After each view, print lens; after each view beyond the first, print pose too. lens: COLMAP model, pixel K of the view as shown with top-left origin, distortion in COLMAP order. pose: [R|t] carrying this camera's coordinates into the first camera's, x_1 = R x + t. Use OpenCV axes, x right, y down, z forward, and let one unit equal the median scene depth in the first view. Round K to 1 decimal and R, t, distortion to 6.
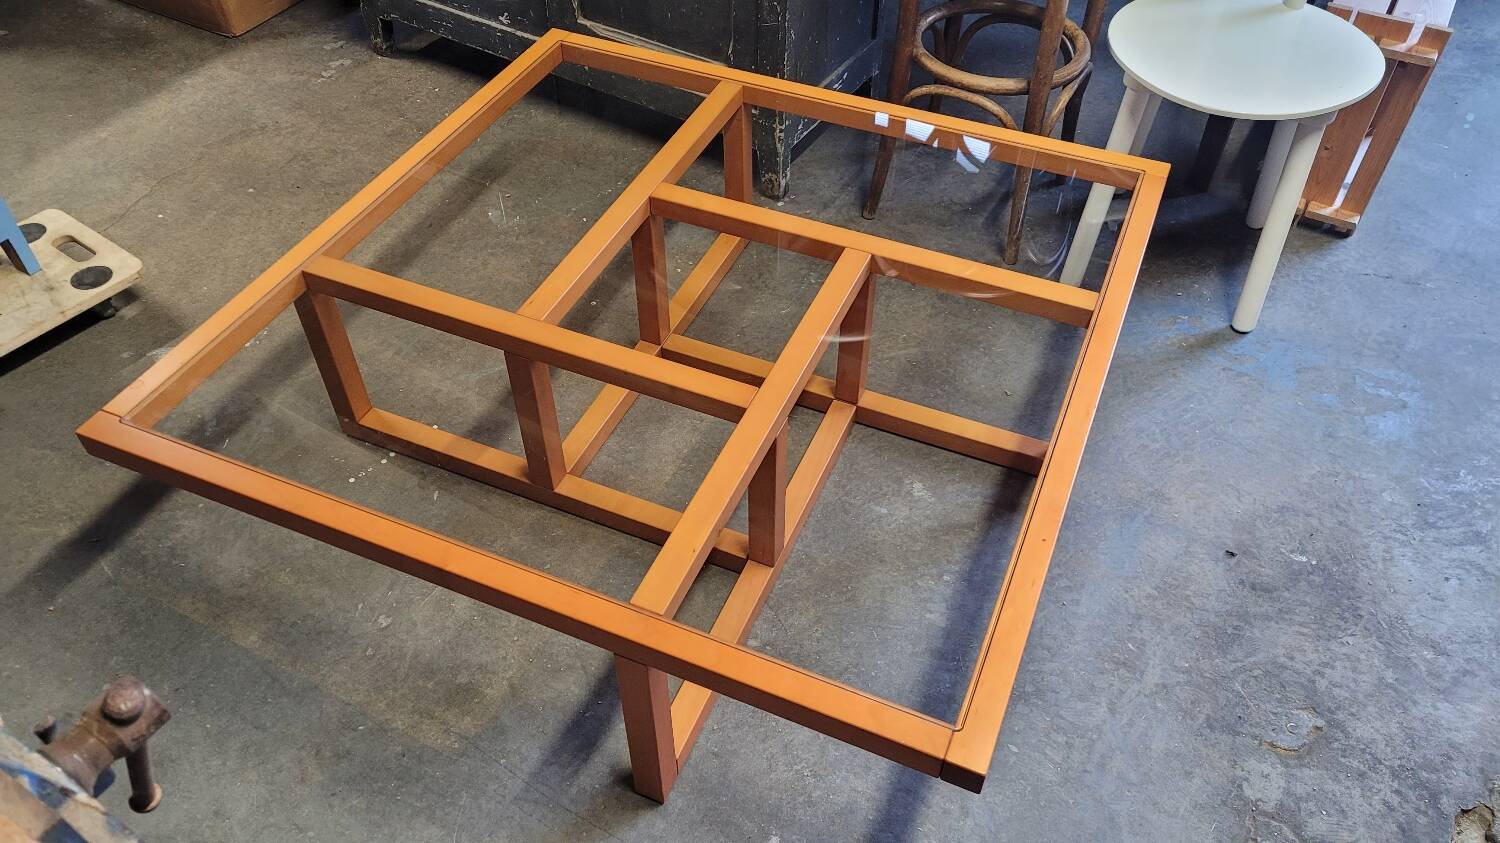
lens RADIAL K [[1122.2, 0, 737.6], [0, 1122.2, 417.9], [0, 0, 1]] dist [0.060832, -0.042050]
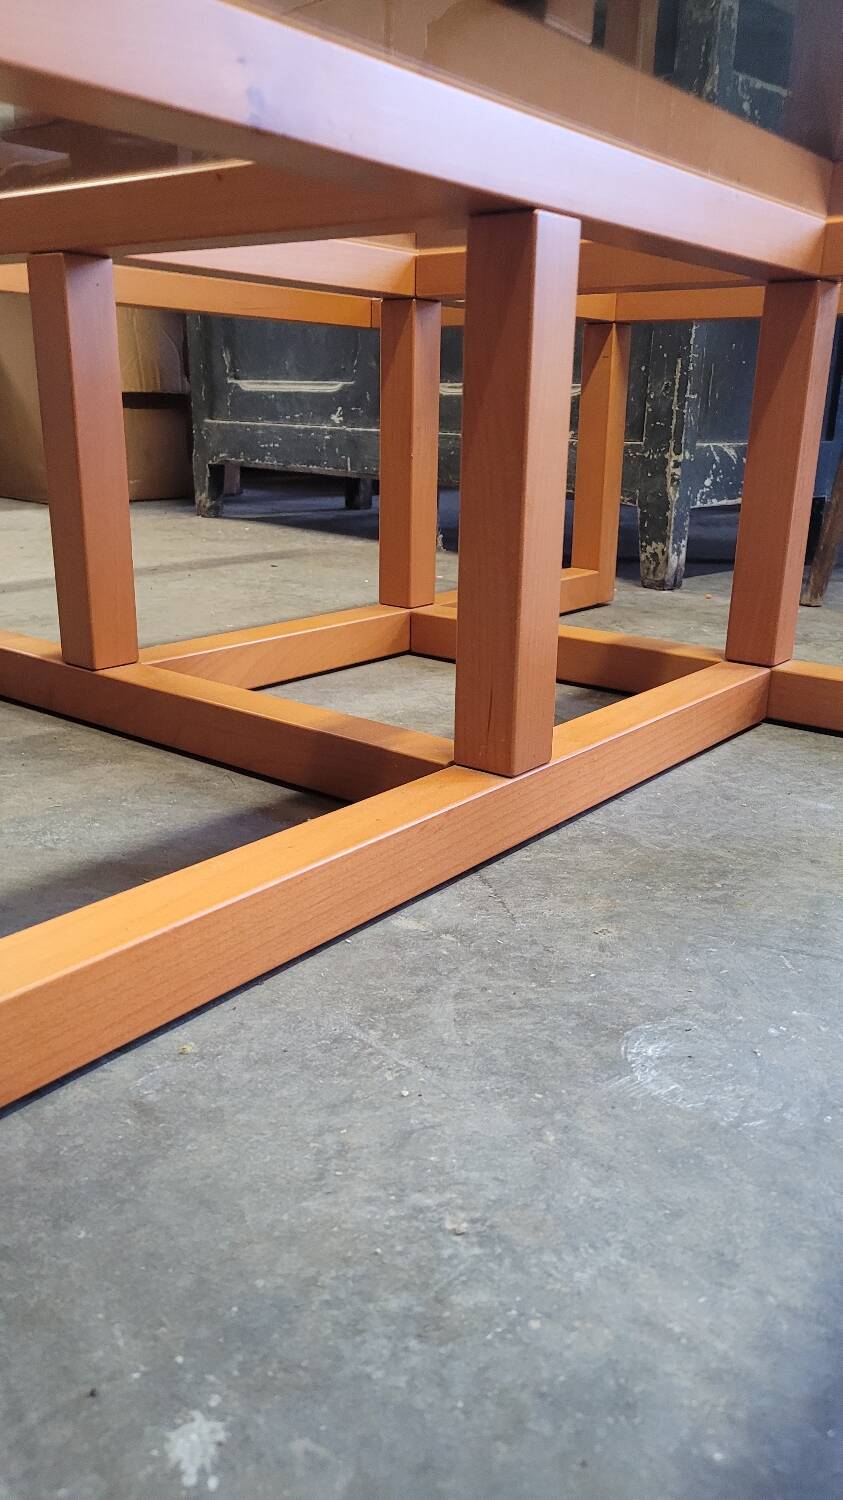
lens RADIAL K [[1122.2, 0, 421.5], [0, 1122.2, 750.0], [0, 0, 1]] dist [0.060832, -0.042050]
pose [[0.965970, 0.096652, -0.239918, 0.092627], [-0.204955, 0.851842, -0.482035, 0.314954], [0.157783, 0.514804, 0.842663, 0.681065]]
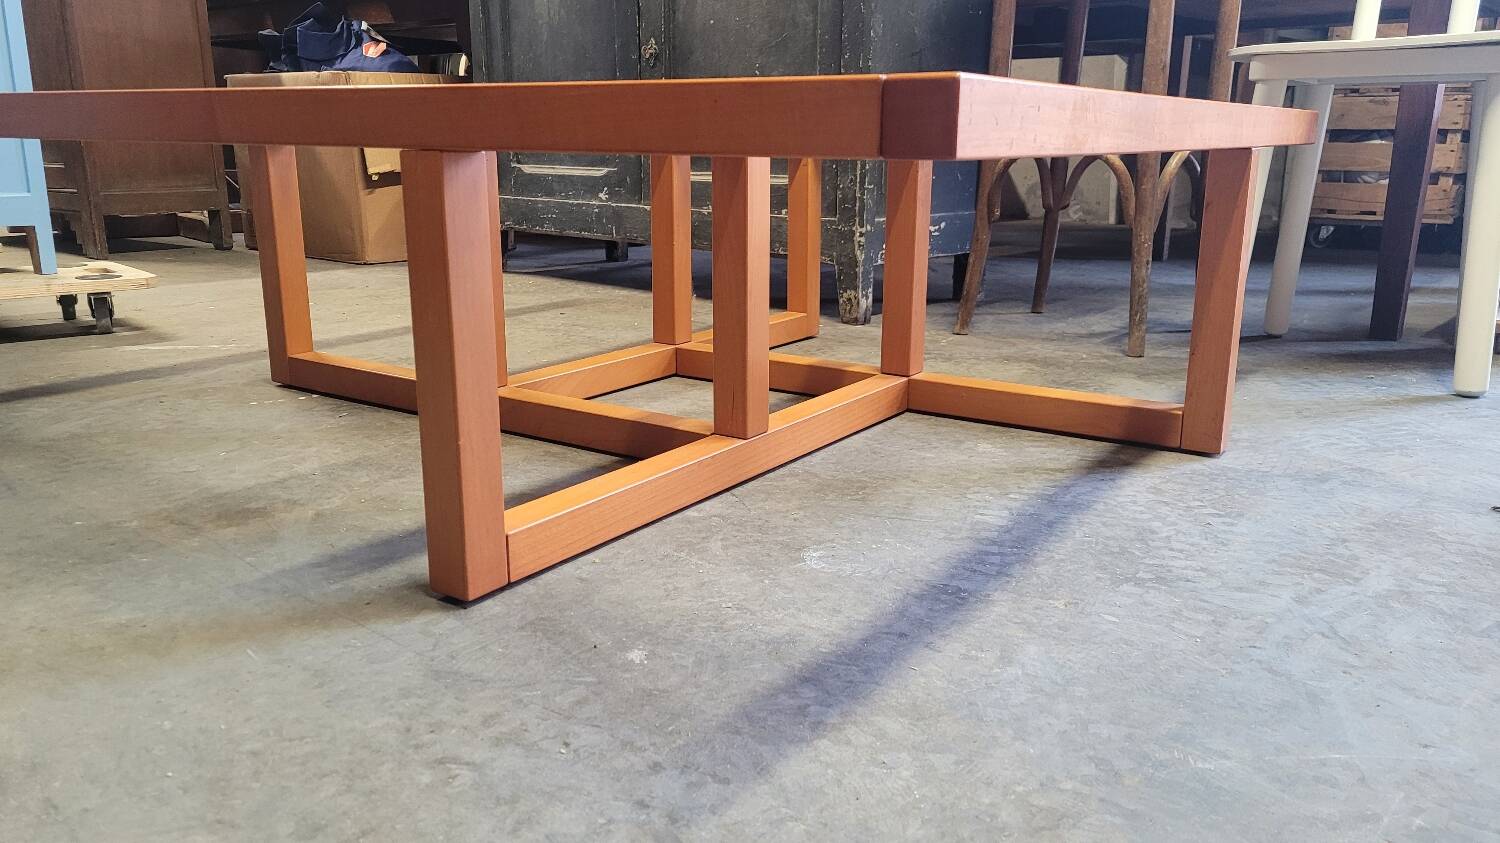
lens RADIAL K [[1122.2, 0, 737.6], [0, 1122.2, 417.9], [0, 0, 1]] dist [0.060832, -0.042050]
pose [[0.982381, 0.052087, -0.179485, 0.148350], [-0.142434, 0.830443, -0.538588, 0.491107], [0.120999, 0.554663, 0.823230, 0.440797]]
